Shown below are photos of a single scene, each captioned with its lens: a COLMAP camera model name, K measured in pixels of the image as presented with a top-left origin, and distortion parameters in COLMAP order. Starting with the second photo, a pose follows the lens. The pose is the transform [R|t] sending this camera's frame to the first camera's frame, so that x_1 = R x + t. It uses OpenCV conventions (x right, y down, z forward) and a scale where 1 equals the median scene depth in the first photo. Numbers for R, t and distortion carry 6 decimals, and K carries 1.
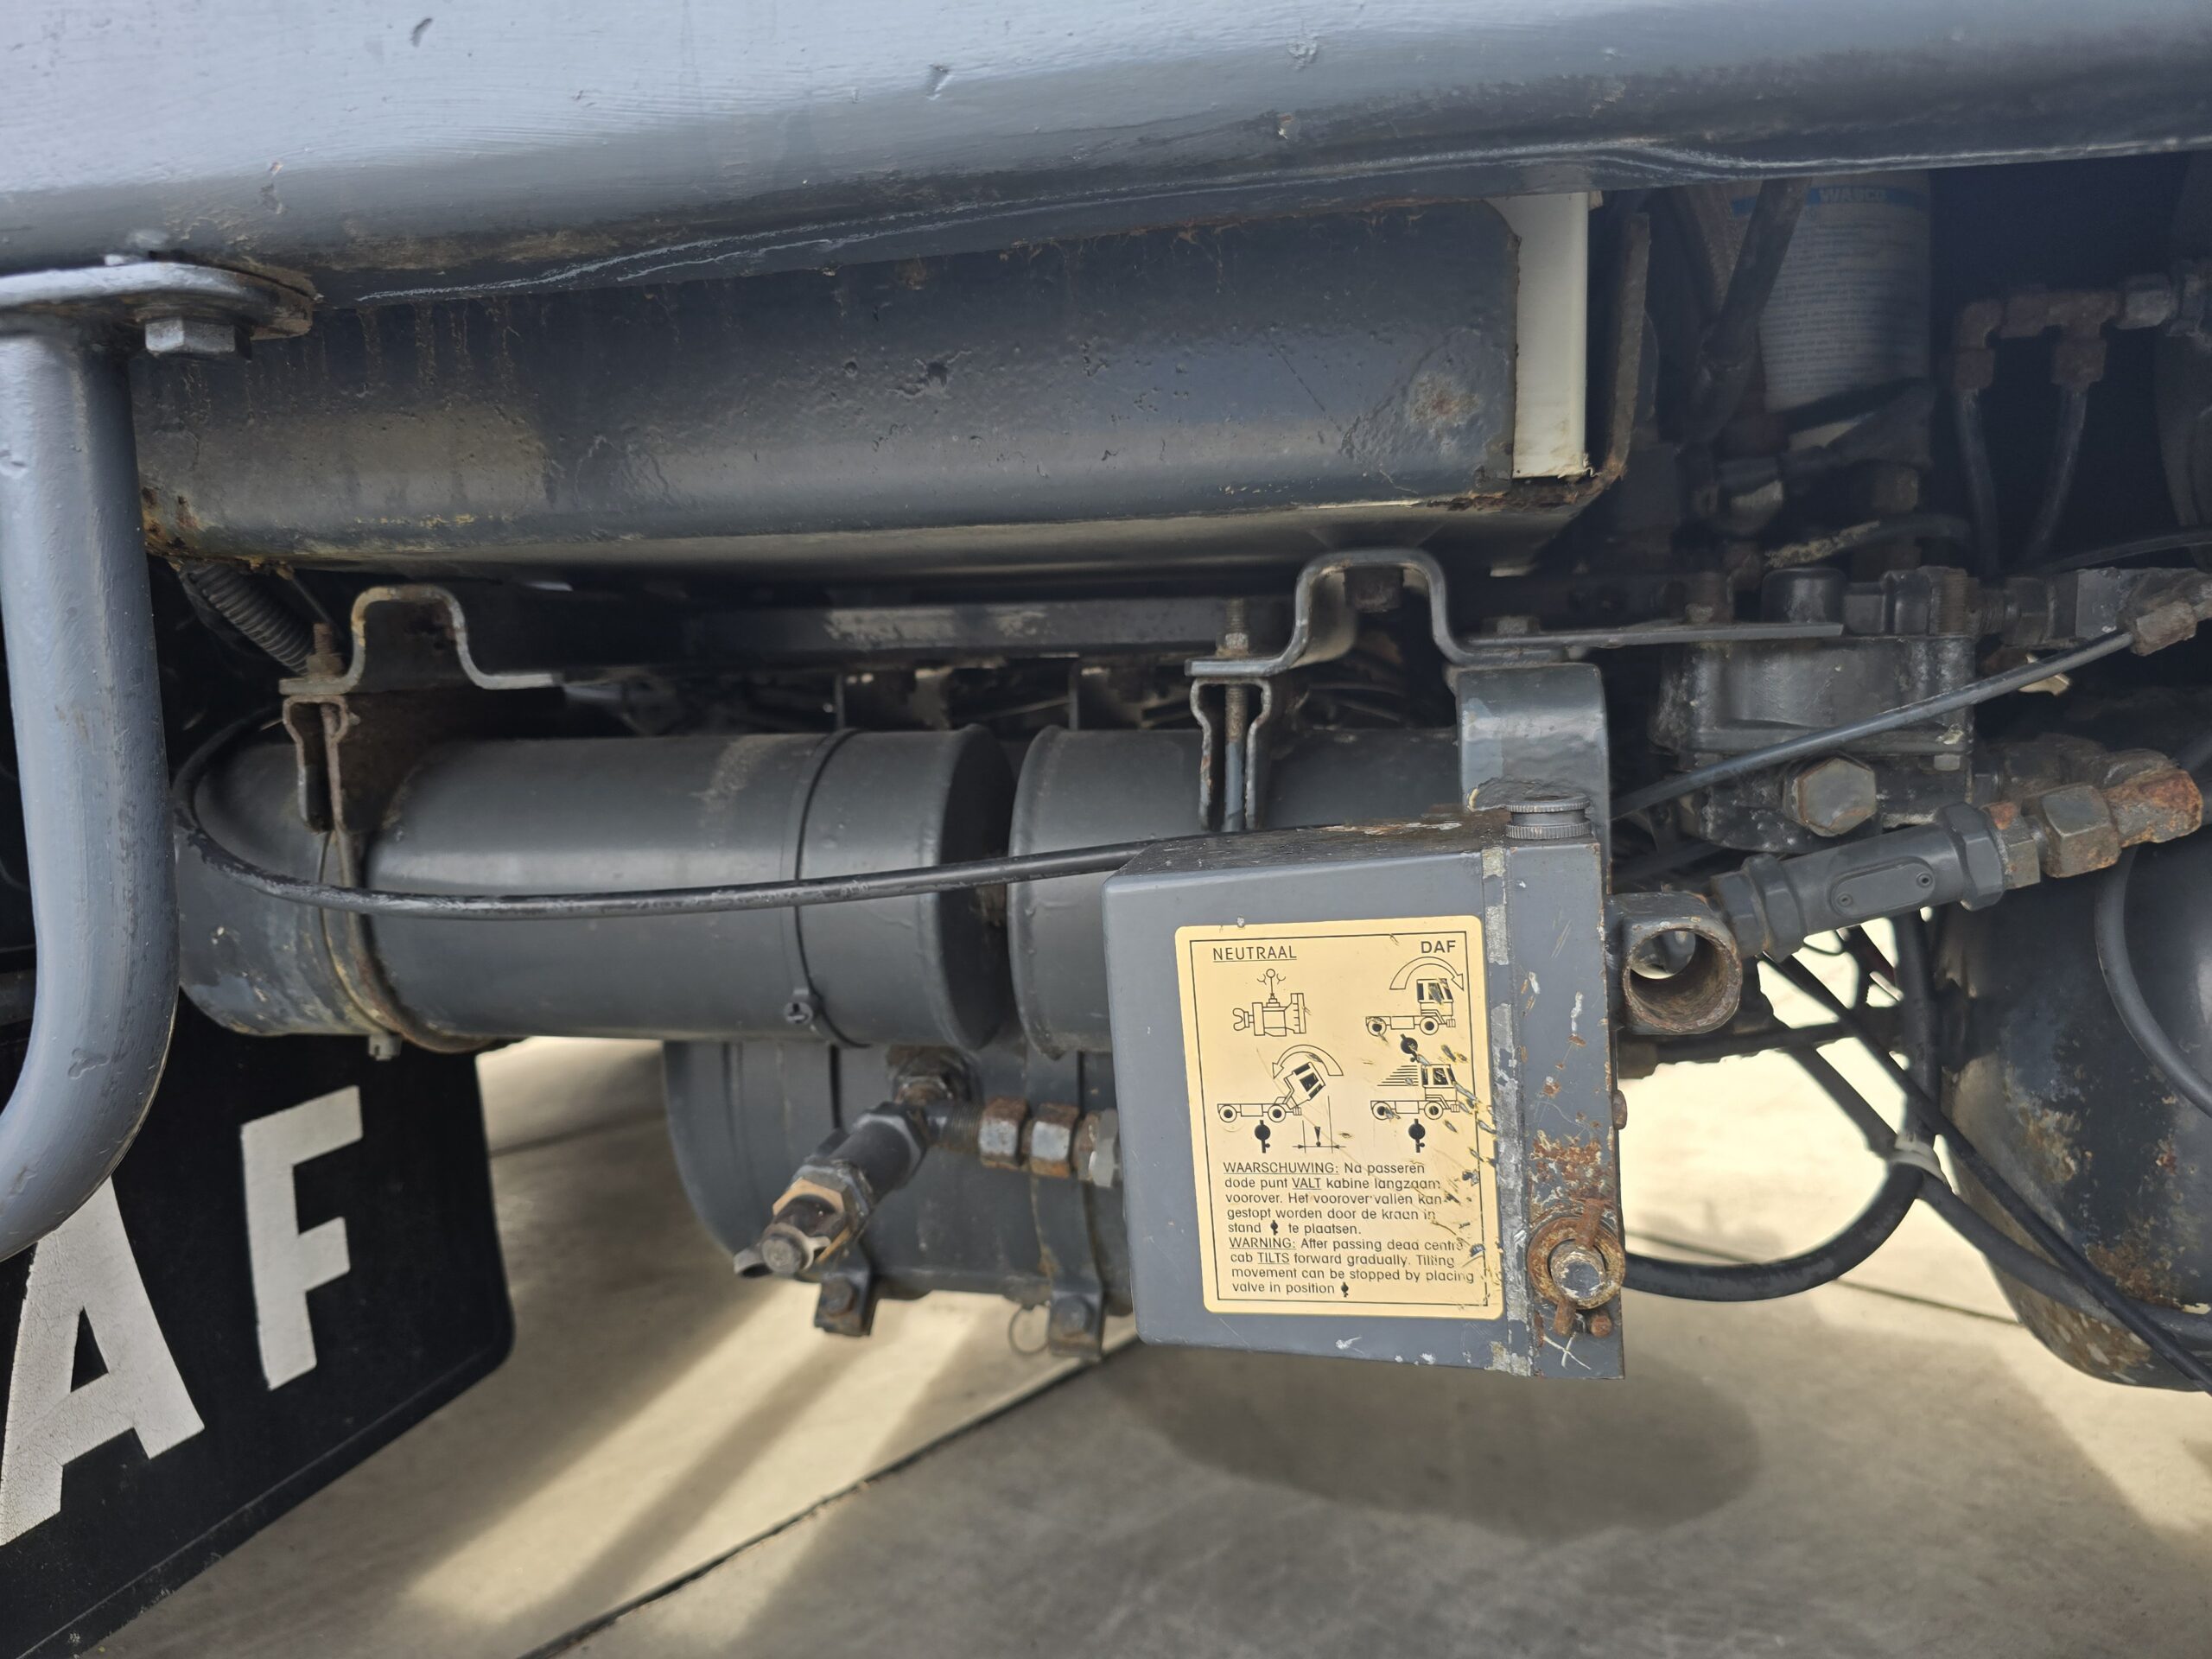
lens RADIAL K [[1531.7, 0, 1106.7], [0, 1531.7, 836.1], [0, 0, 1]] dist [0.007231, -0.004679]
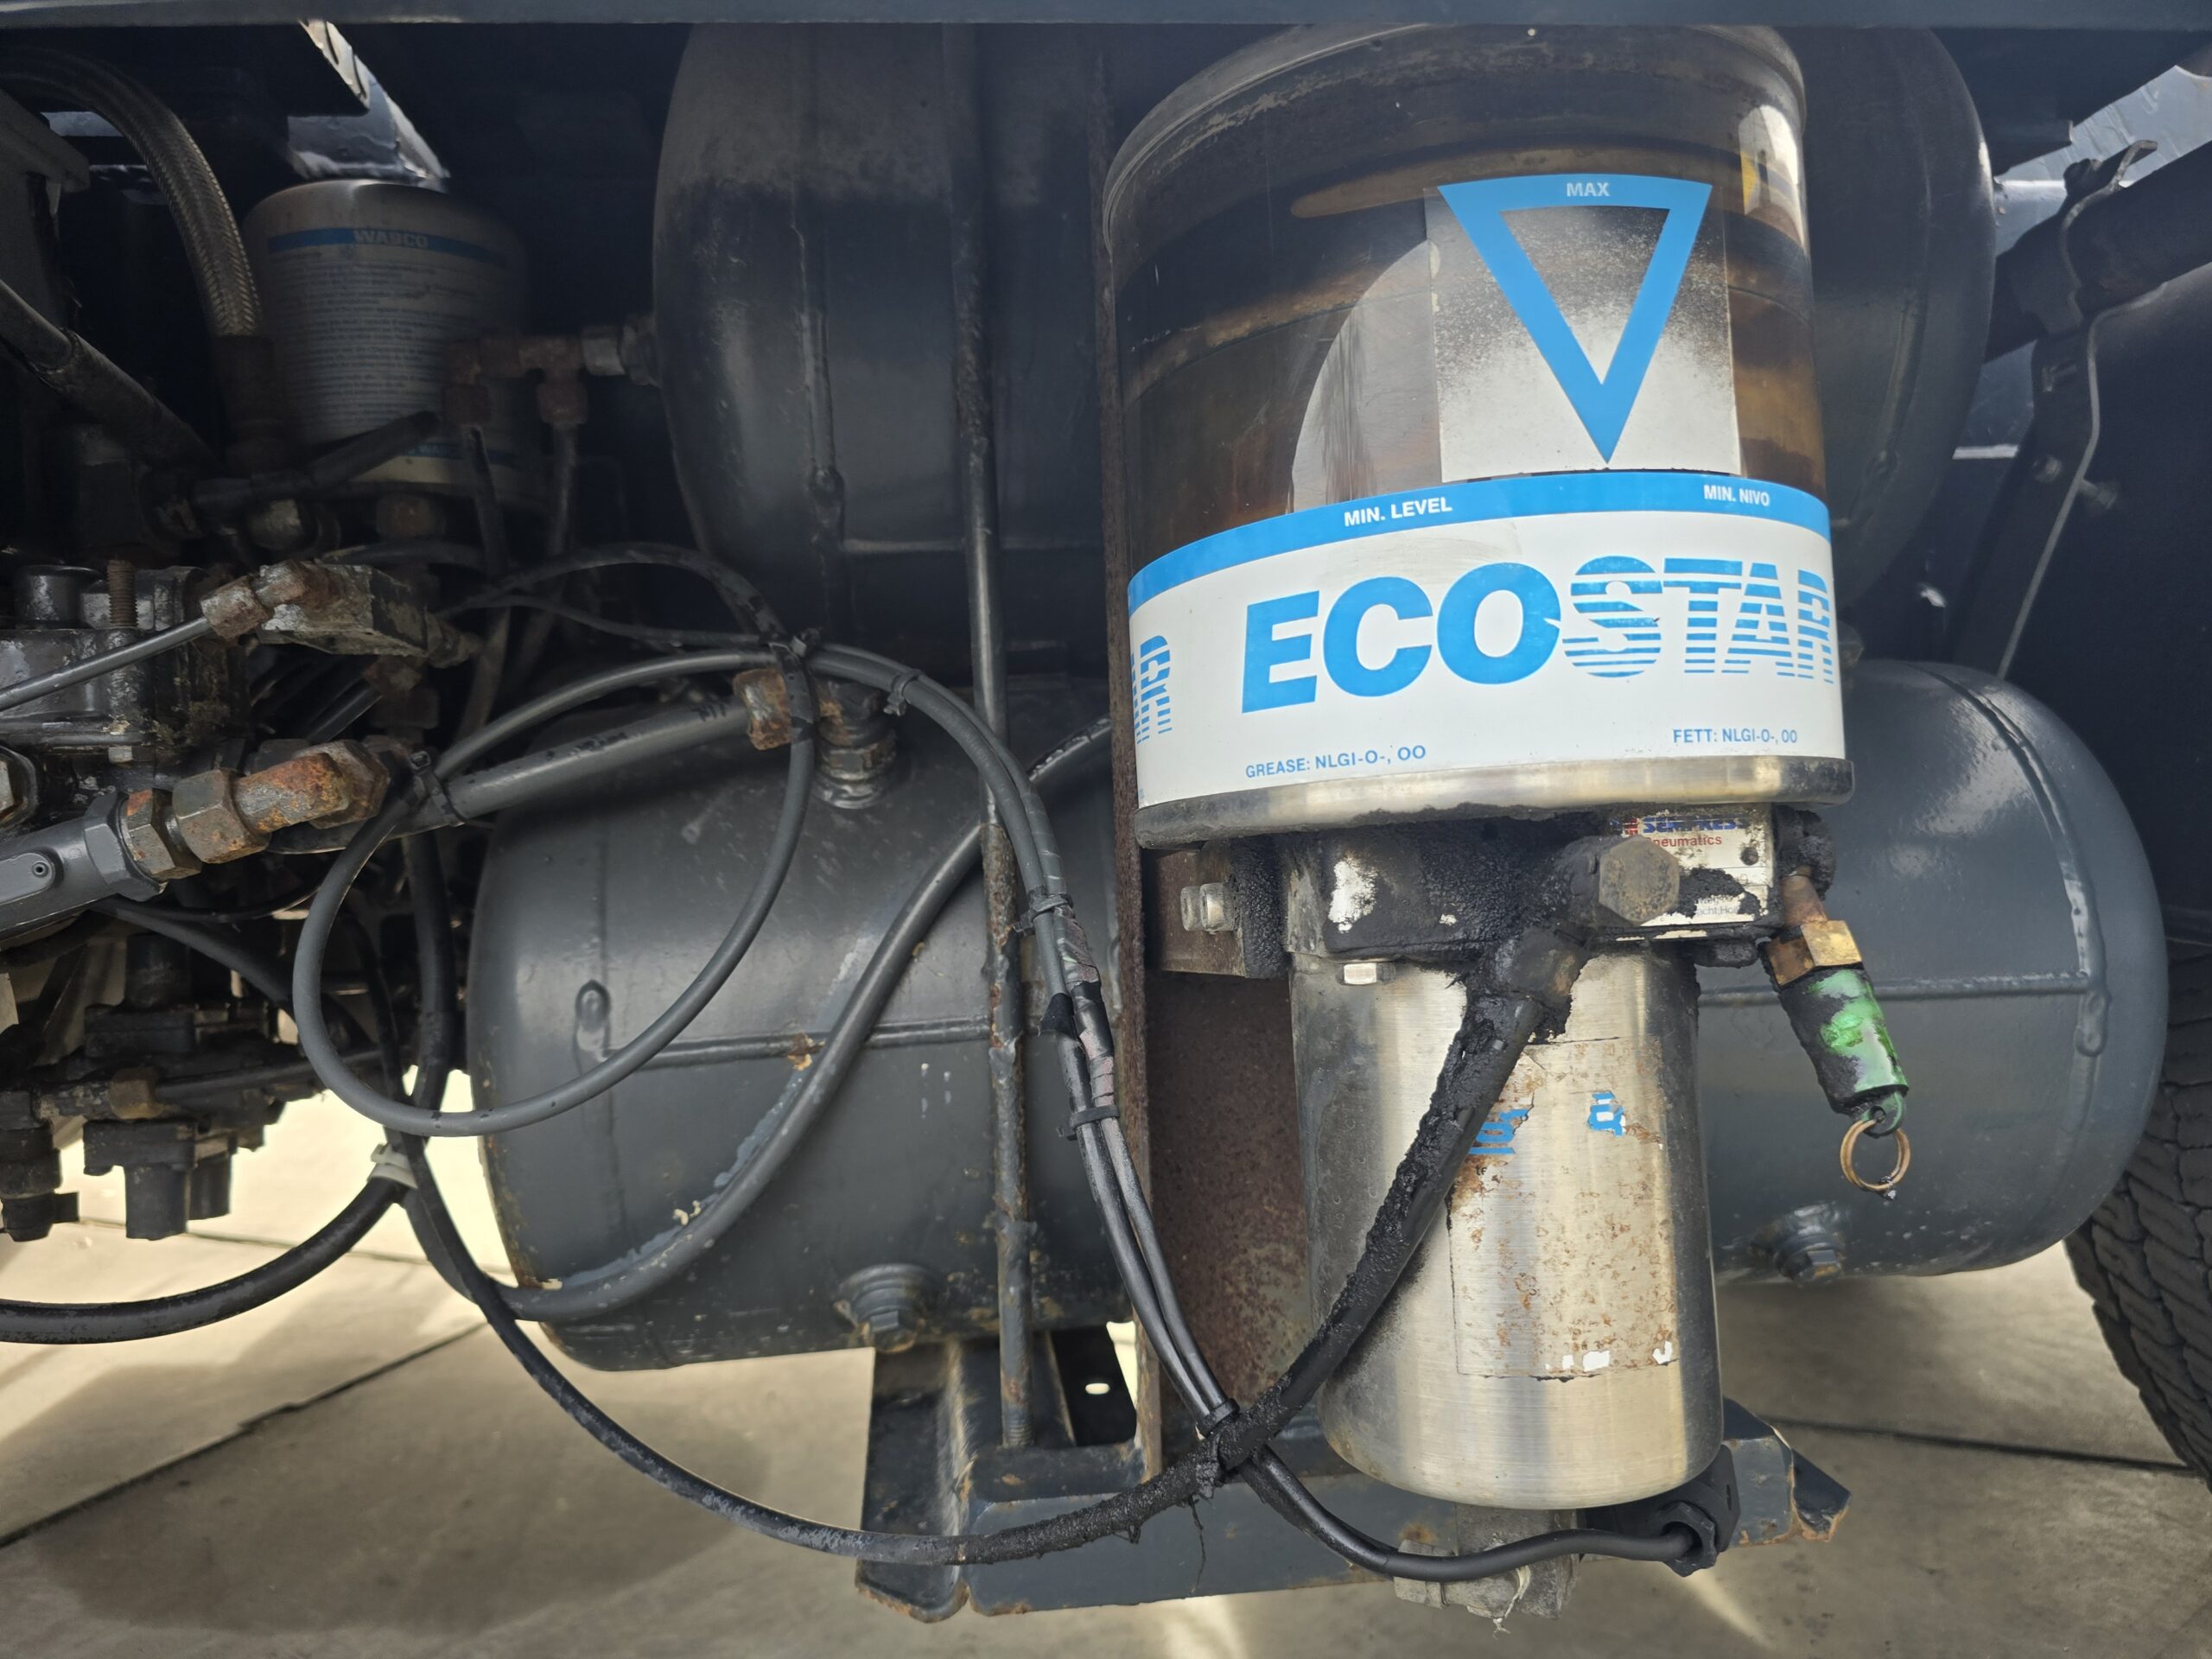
lens RADIAL K [[1491.8, 0, 1118.0], [0, 1491.8, 821.9], [0, 0, 1]] dist [0.059754, -0.062181]
pose [[0.949045, -0.027329, 0.313952, 0.620821], [0.051670, 0.996245, -0.069471, 0.070733], [-0.310874, 0.082153, 0.946894, -0.087509]]
